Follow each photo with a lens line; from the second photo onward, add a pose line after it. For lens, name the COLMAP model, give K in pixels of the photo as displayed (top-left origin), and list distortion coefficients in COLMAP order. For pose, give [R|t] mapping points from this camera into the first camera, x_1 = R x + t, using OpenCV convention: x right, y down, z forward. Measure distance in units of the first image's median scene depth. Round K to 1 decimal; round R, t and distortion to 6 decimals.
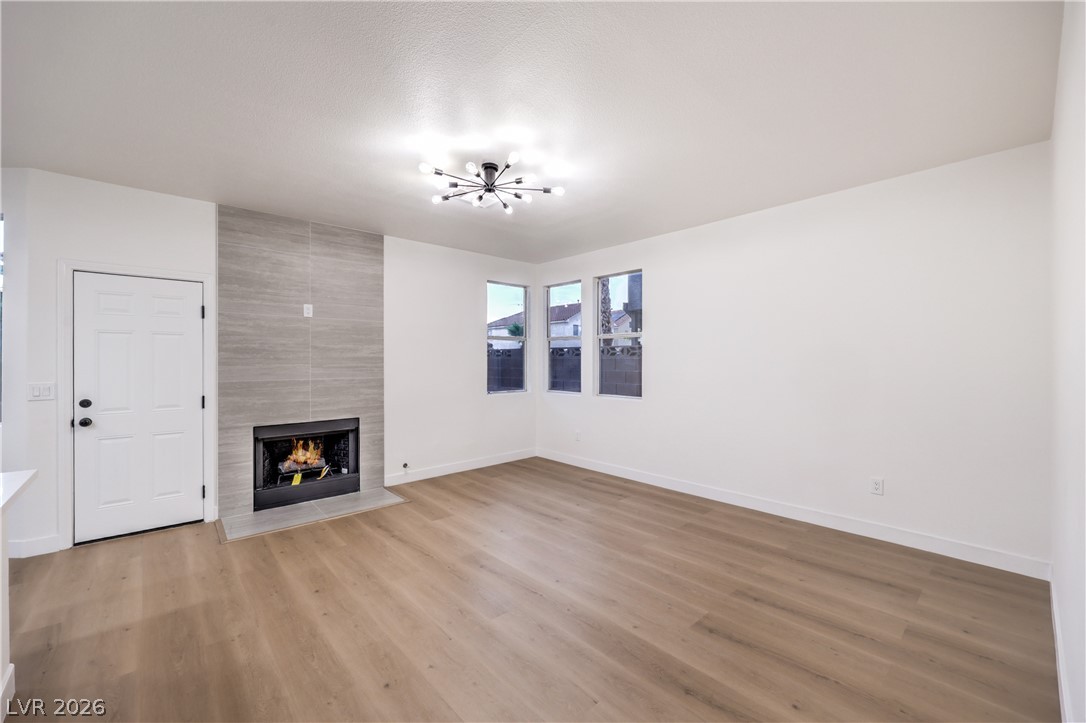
lens RADIAL K [[441.6, 0, 540.5], [0, 441.6, 359.3], [0, 0, 1]] dist [-0.000034, -0.000427]
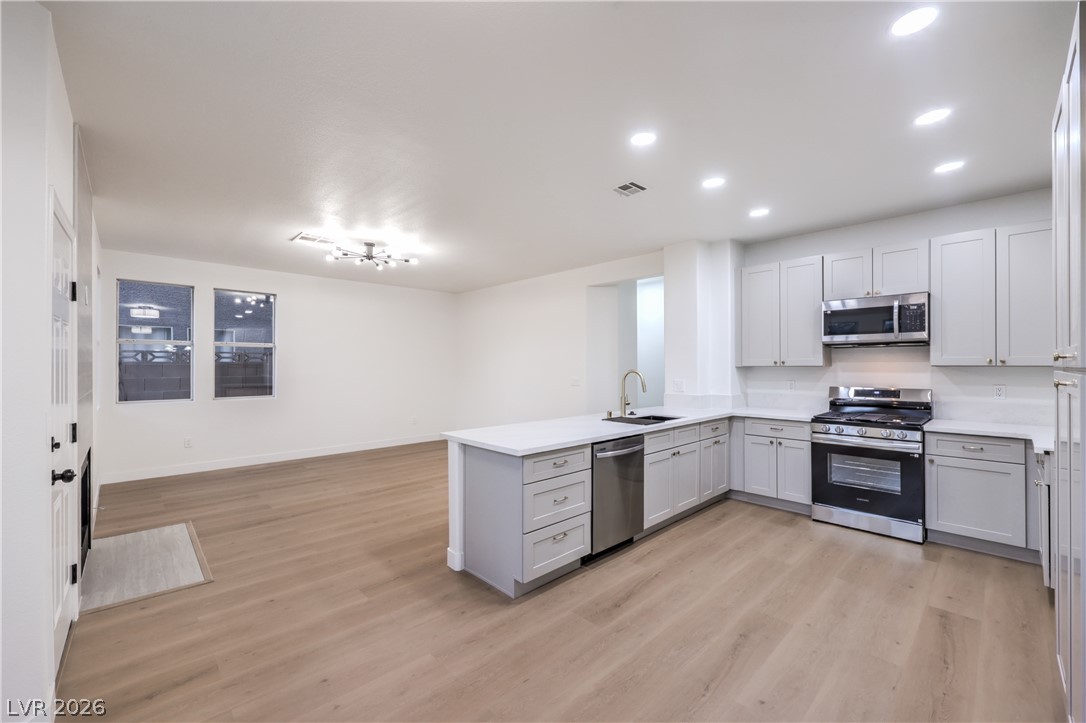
lens RADIAL K [[441.6, 0, 541.0], [0, 441.6, 363.0], [0, 0, 1]] dist [-0.000034, -0.000427]
pose [[-0.017037, 0.003642, 0.999848, -1.654370], [-0.003838, 0.999986, -0.003708, -0.017027], [-0.999847, -0.003901, -0.017023, 0.371816]]
